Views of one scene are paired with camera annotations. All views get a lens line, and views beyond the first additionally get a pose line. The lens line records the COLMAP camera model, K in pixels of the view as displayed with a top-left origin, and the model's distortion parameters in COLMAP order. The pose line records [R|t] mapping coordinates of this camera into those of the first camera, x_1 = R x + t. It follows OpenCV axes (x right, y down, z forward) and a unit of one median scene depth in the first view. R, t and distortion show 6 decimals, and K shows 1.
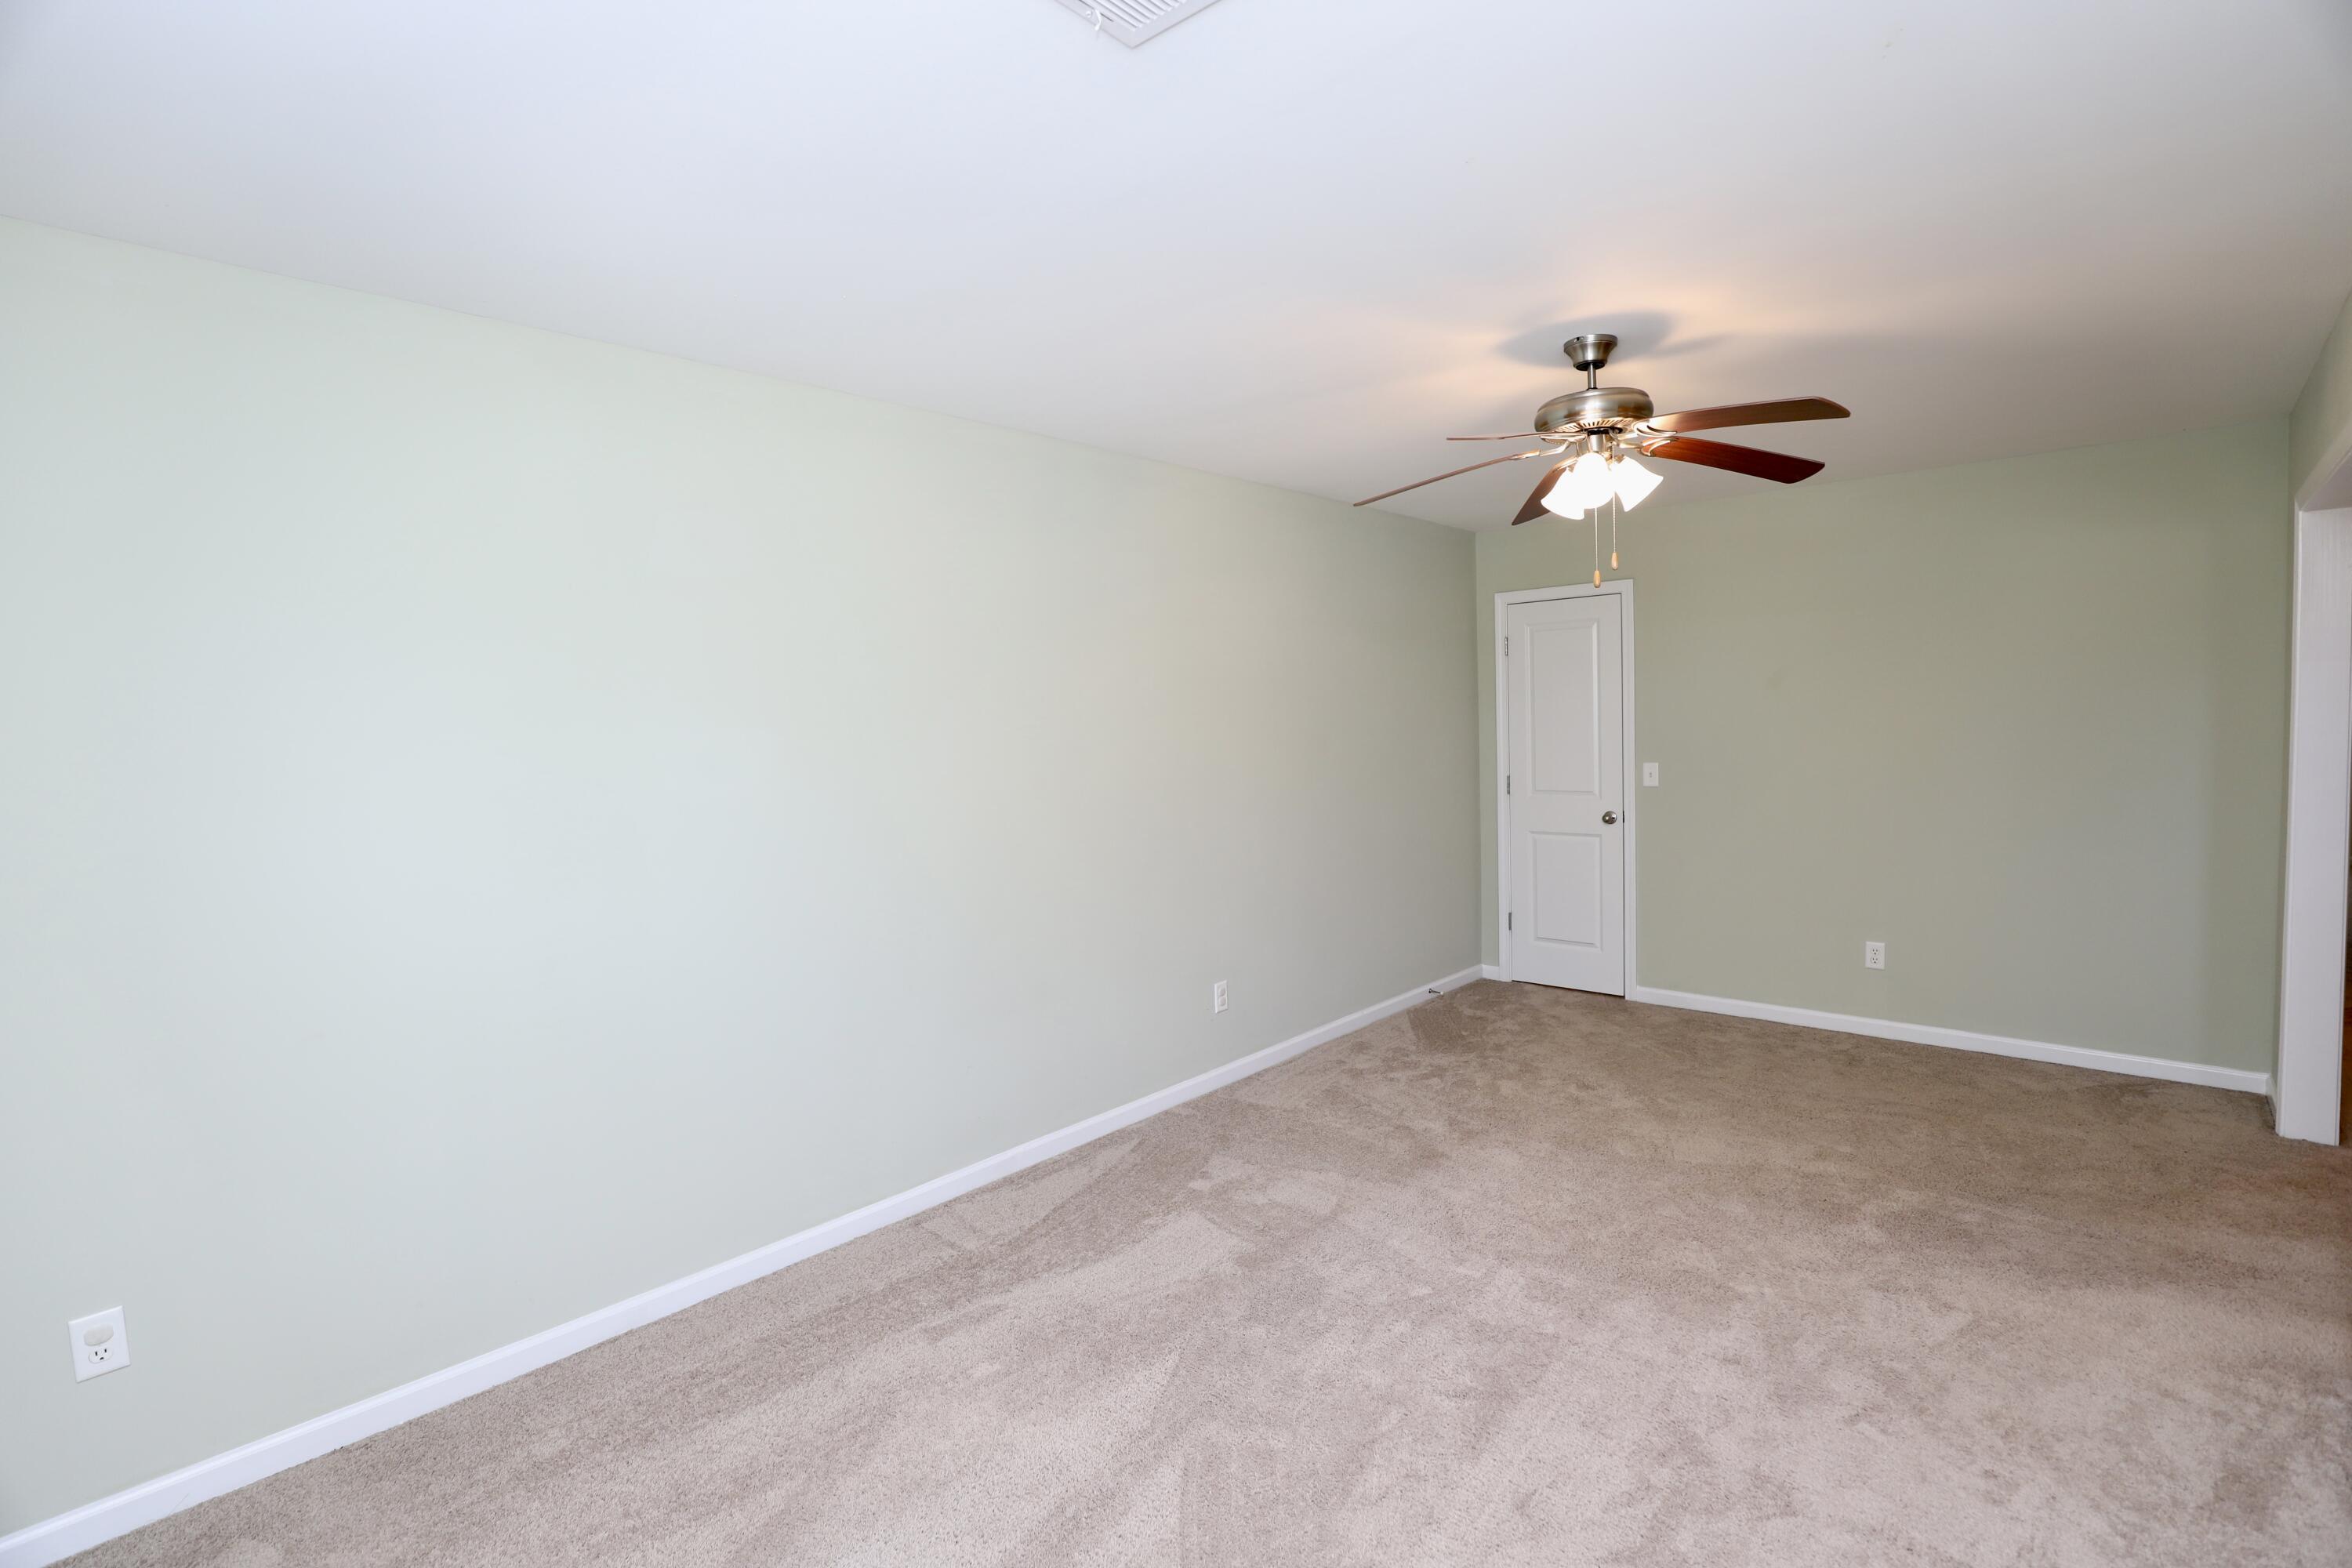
lens RADIAL K [[1085.0, 0, 1172.1], [0, 1085.0, 779.3], [0, 0, 1]] dist [-0.035625, 0.008567]
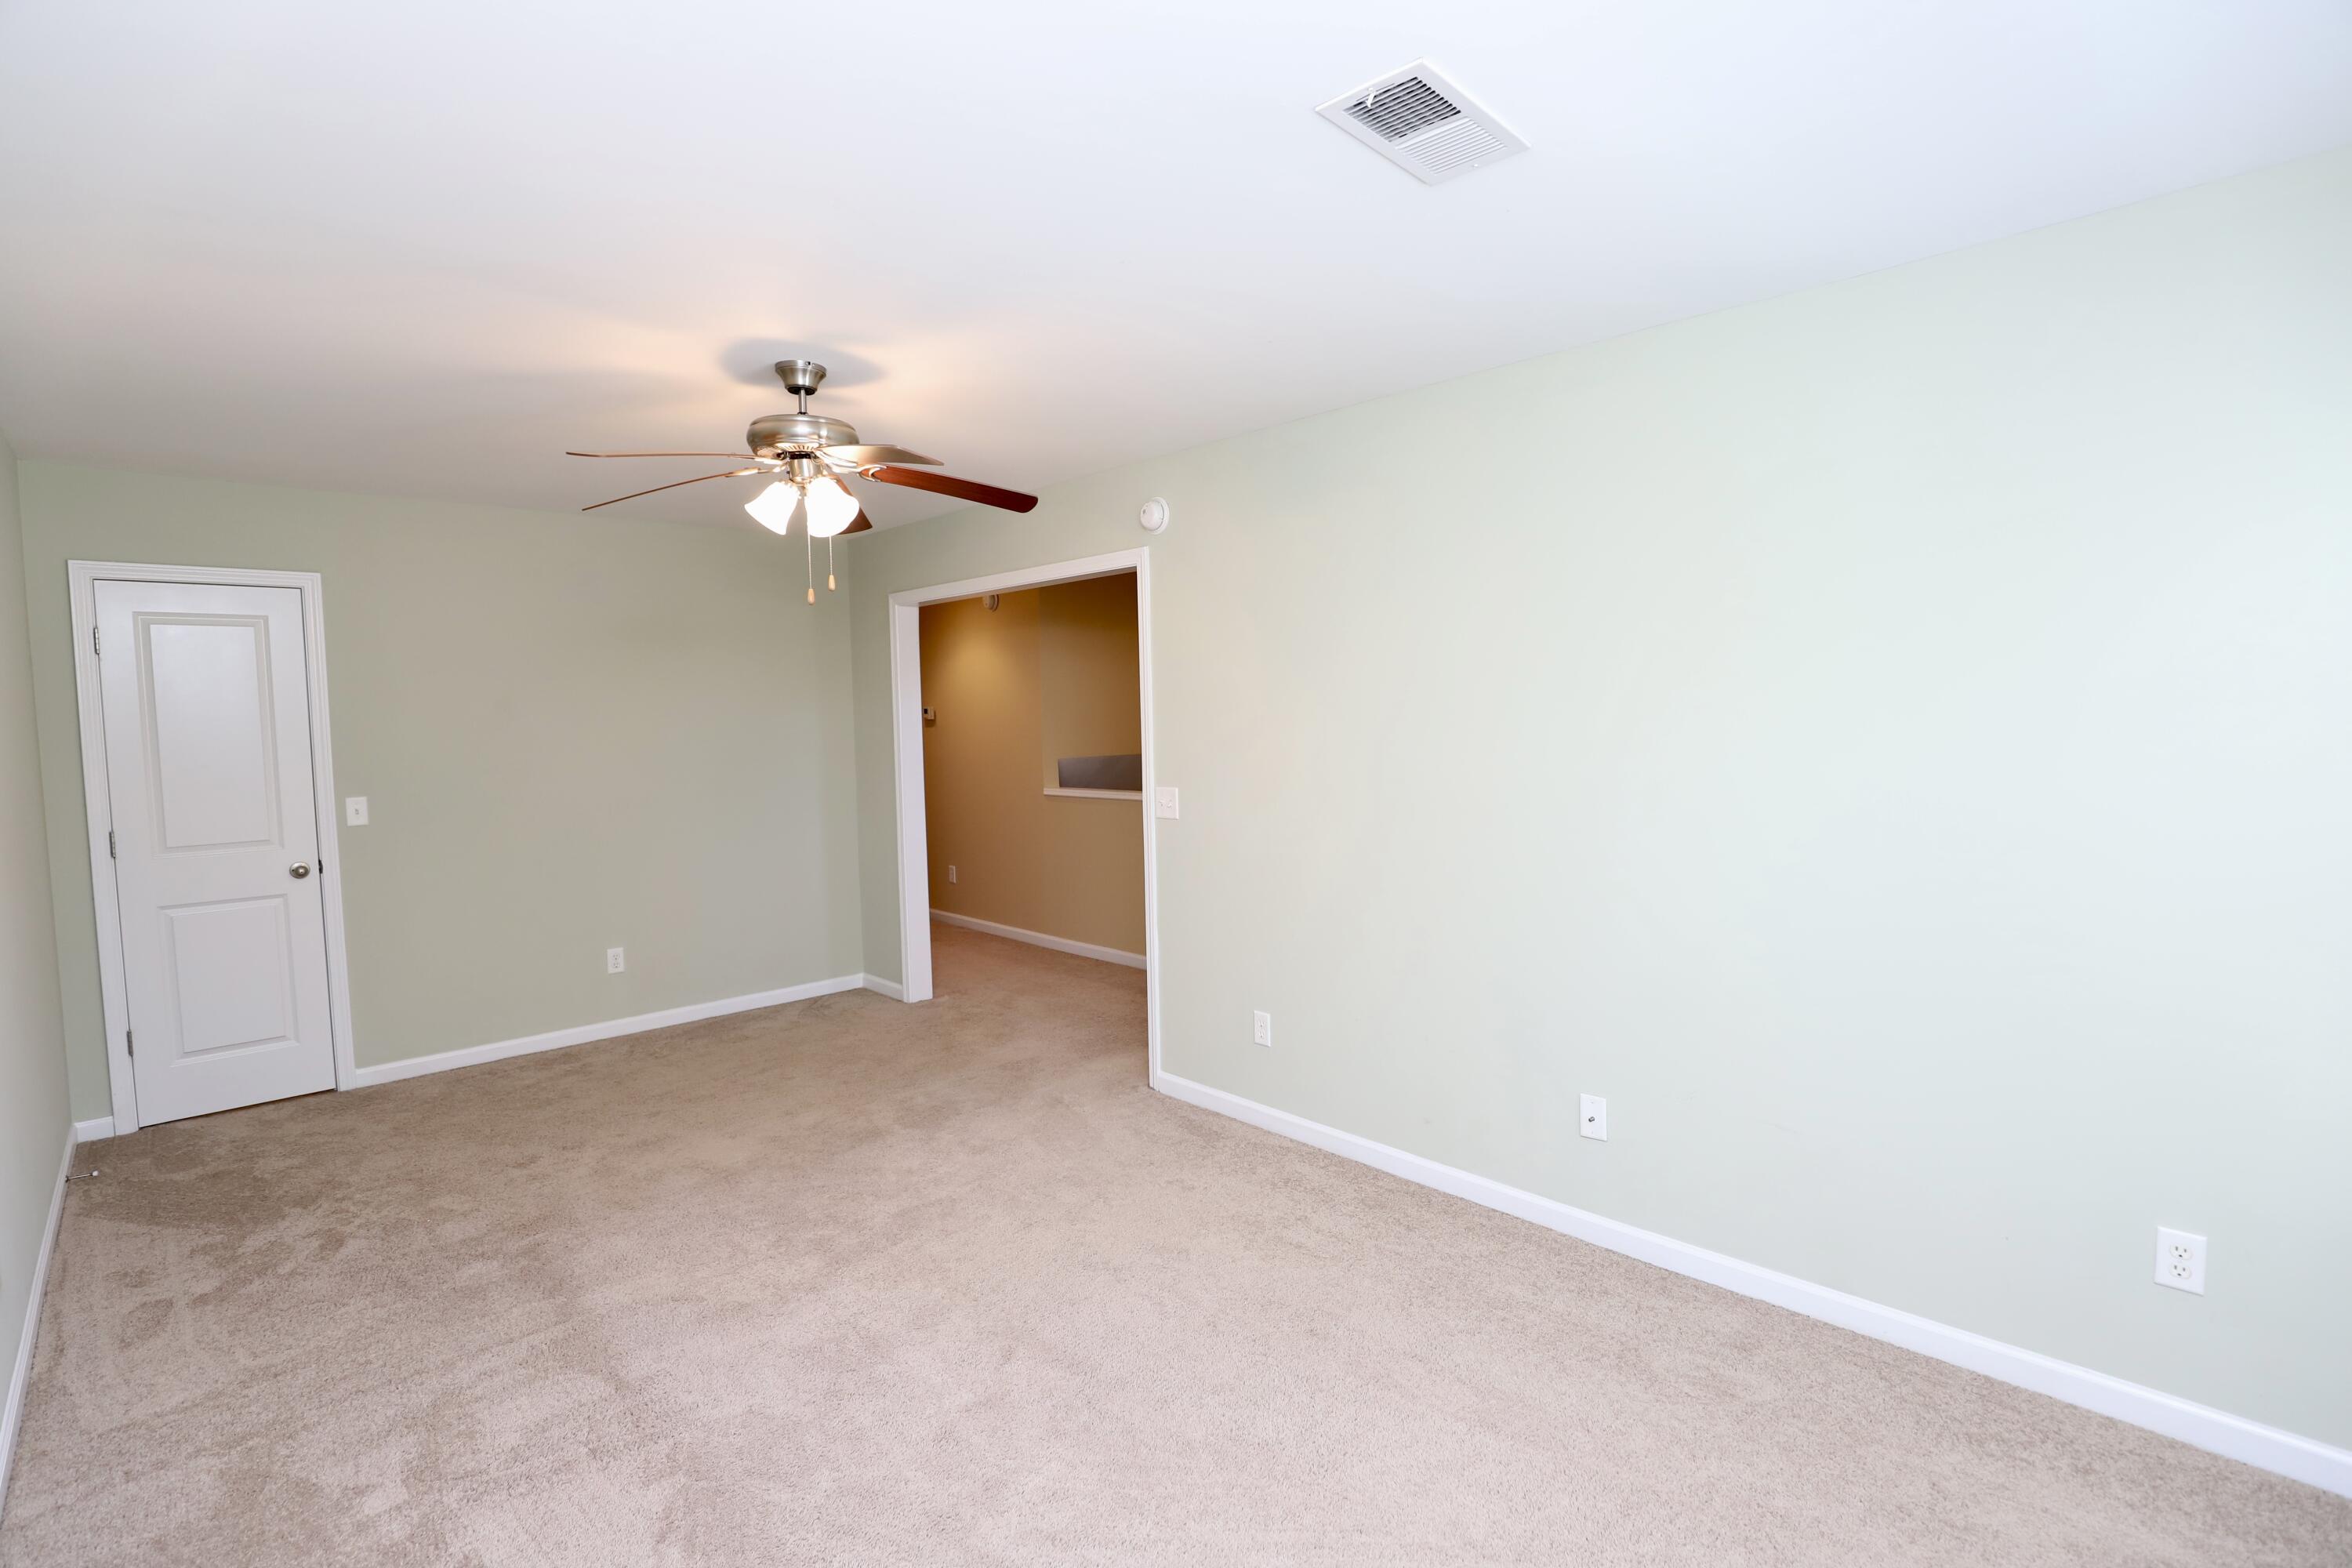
lens RADIAL K [[1085.0, 0, 1172.1], [0, 1085.0, 779.3], [0, 0, 1]] dist [-0.035625, 0.008567]
pose [[0.064050, -0.036141, 0.997292, -0.410888], [0.072326, 0.996884, 0.031482, -0.011422], [-0.995322, 0.070113, 0.066464, 0.387623]]
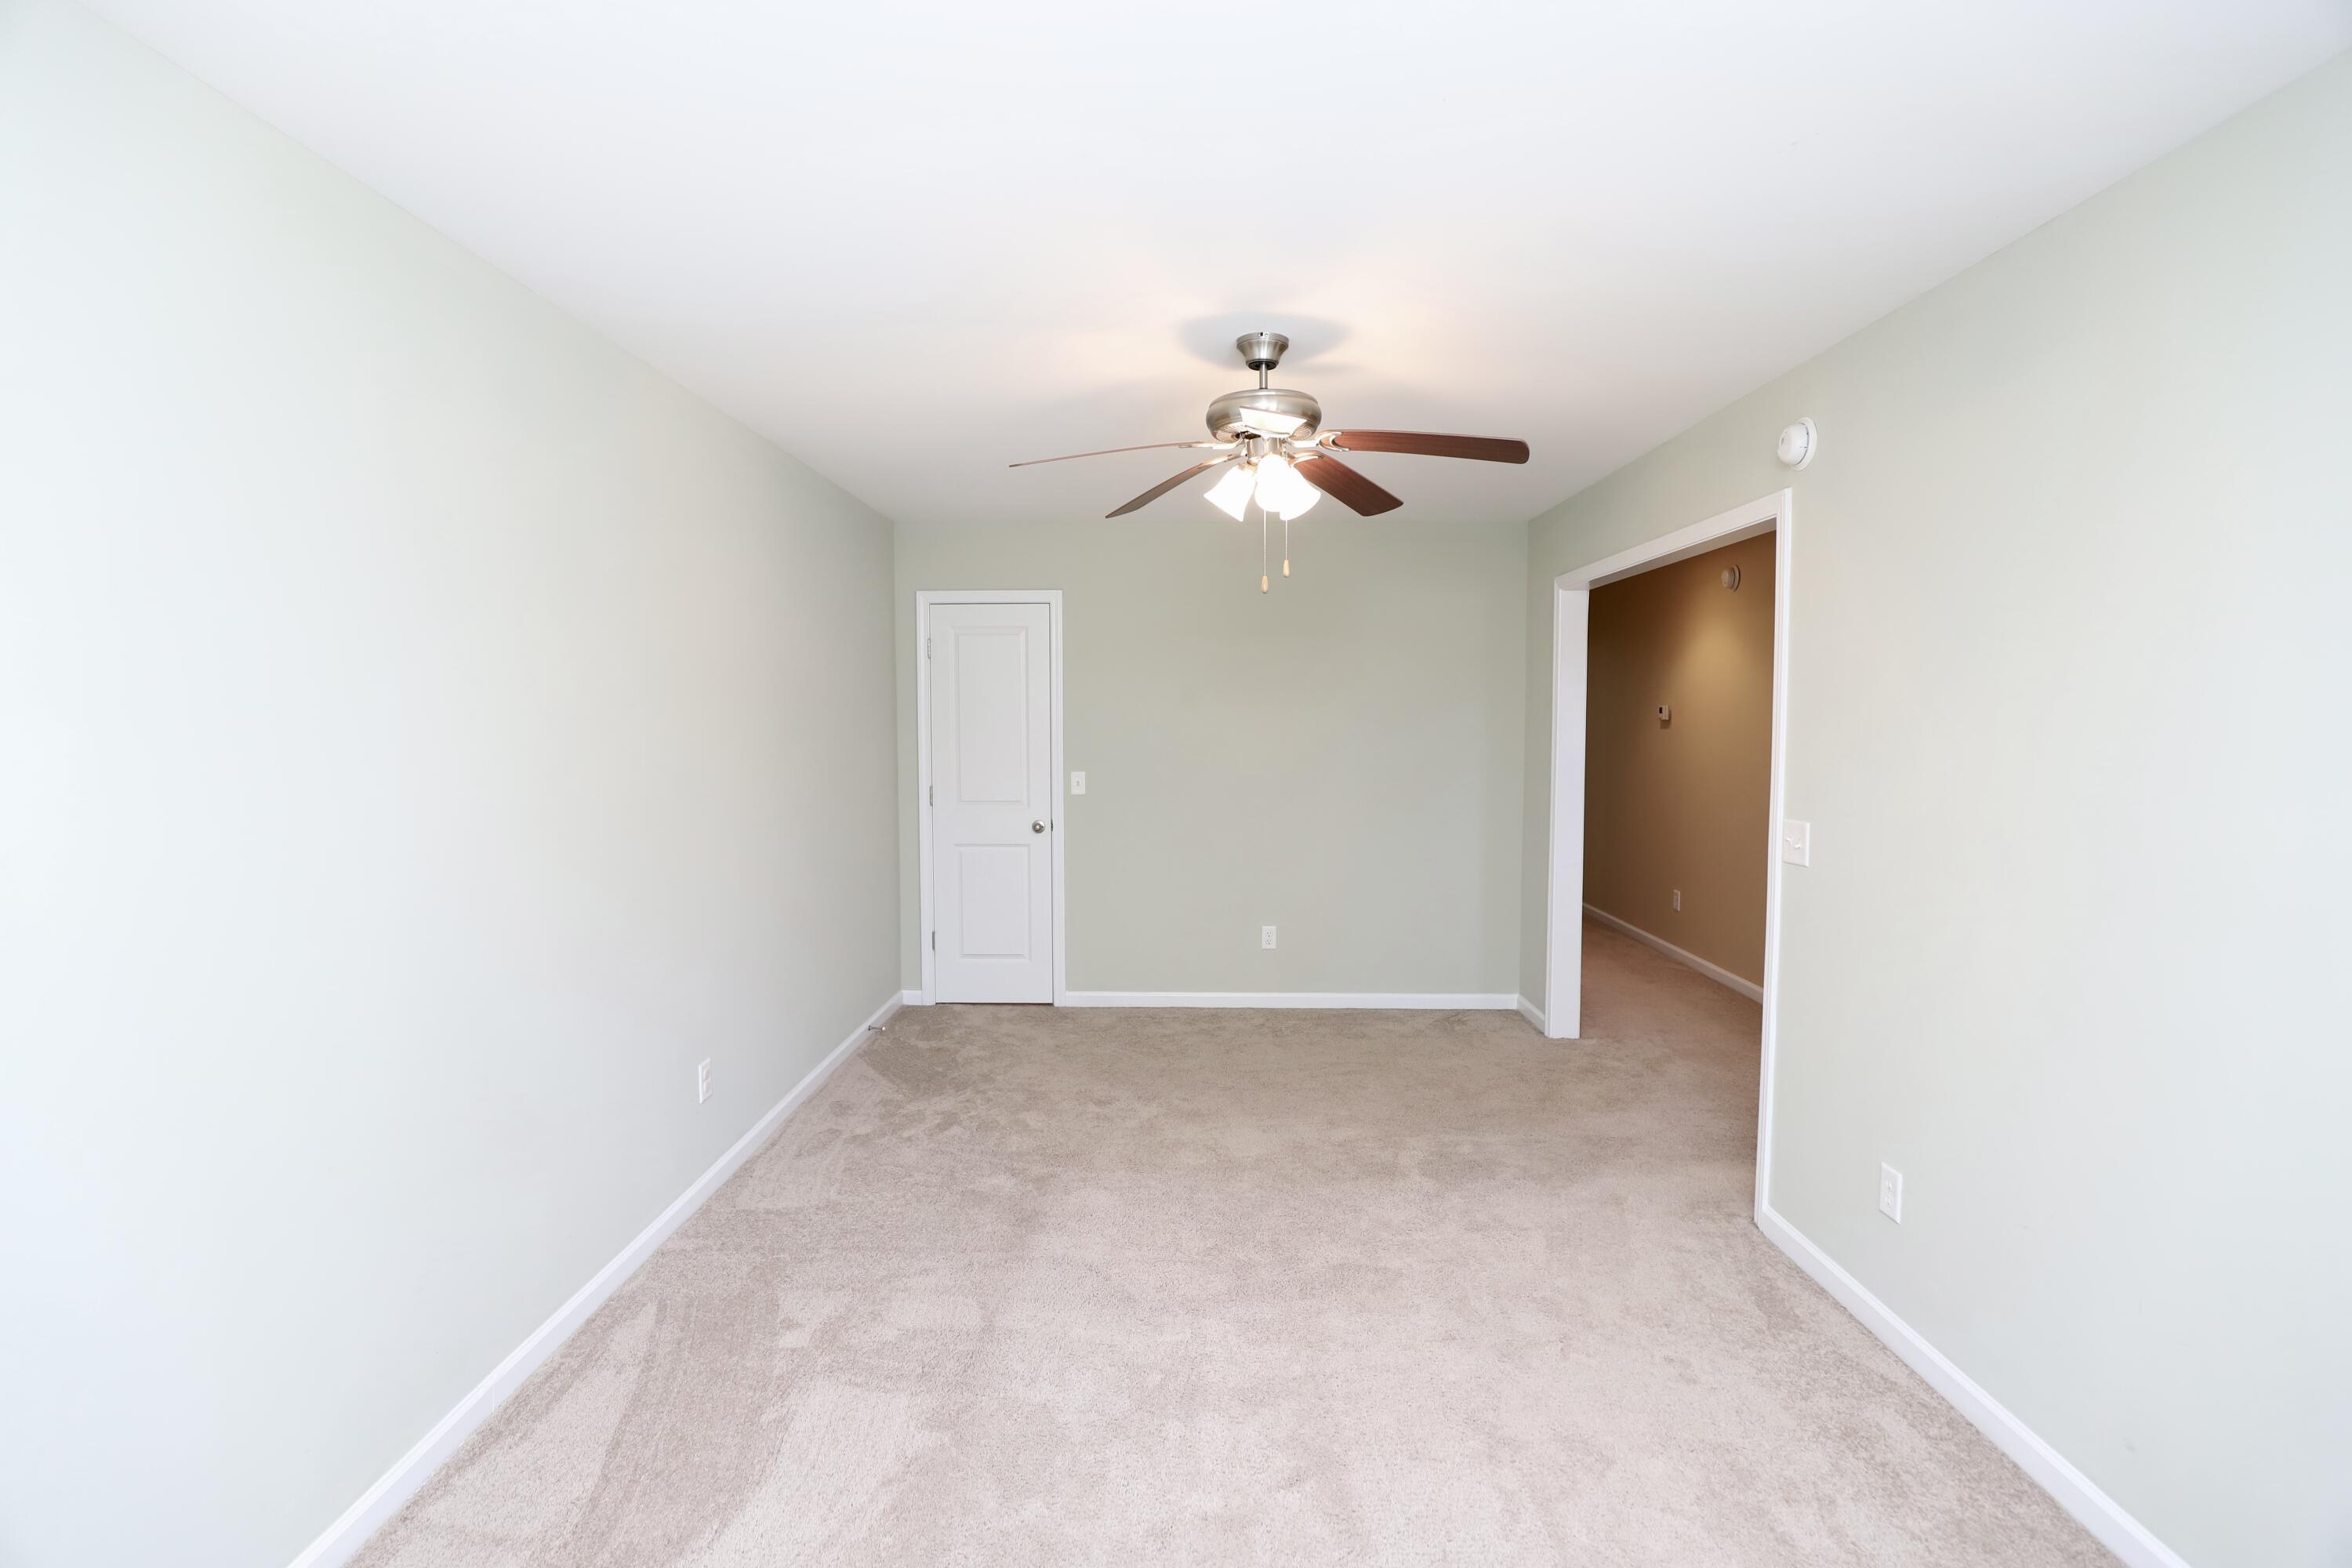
lens RADIAL K [[1085.0, 0, 1172.1], [0, 1085.0, 779.3], [0, 0, 1]] dist [-0.035625, 0.008567]
pose [[0.748312, -0.009986, 0.663272, -0.209630], [0.014897, 0.999887, -0.001753, -0.005653], [-0.663180, 0.011193, 0.748376, 0.210065]]
